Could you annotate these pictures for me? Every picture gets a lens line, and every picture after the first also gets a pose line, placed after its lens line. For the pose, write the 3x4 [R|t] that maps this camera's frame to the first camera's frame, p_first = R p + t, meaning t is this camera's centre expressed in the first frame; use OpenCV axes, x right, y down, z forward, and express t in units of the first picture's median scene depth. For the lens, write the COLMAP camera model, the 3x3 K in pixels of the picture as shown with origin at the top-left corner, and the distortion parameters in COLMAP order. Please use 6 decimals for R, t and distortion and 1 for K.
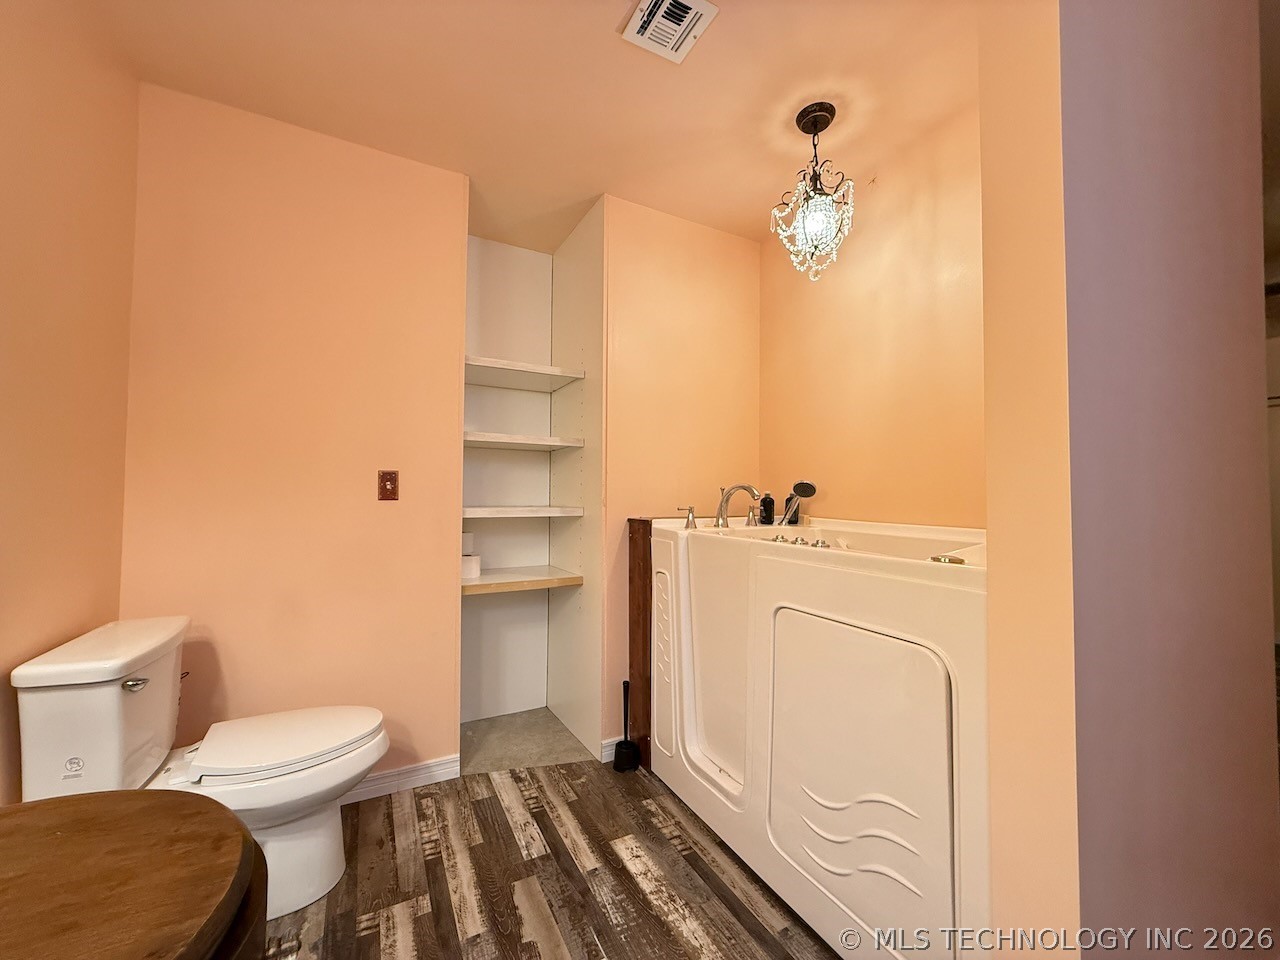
lens RADIAL K [[509.6, 0, 640.4], [0, 509.6, 474.8], [0, 0, 1]] dist [-0.001728, 0.000677]
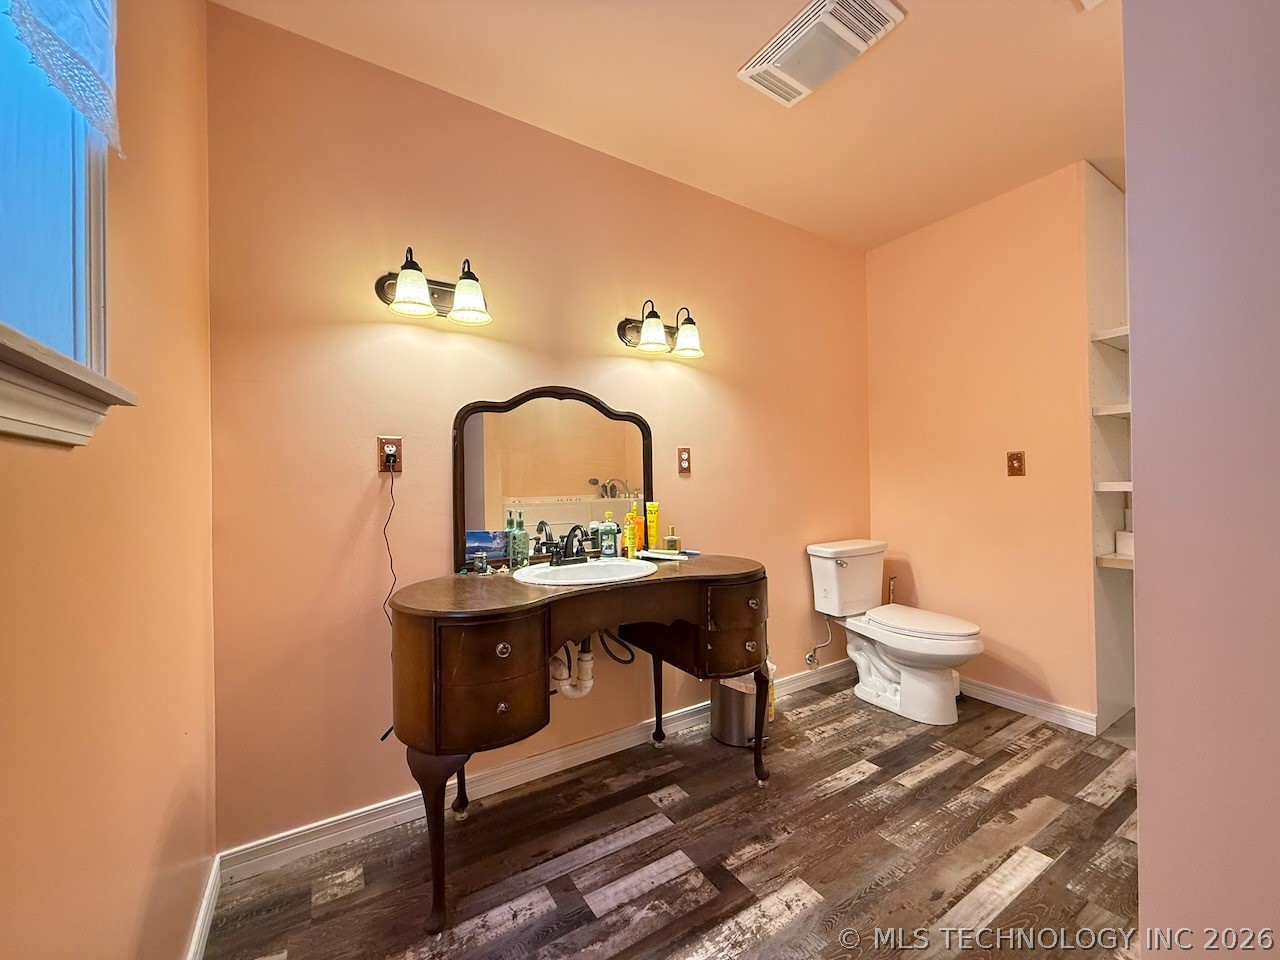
lens RADIAL K [[509.6, 0, 640.6], [0, 509.6, 478.2], [0, 0, 1]] dist [-0.001728, 0.000677]
pose [[0.079104, -0.021021, -0.996645, 0.775211], [0.053432, 0.998430, -0.016817, 0.033407], [0.995433, -0.051922, 0.080103, 0.006647]]
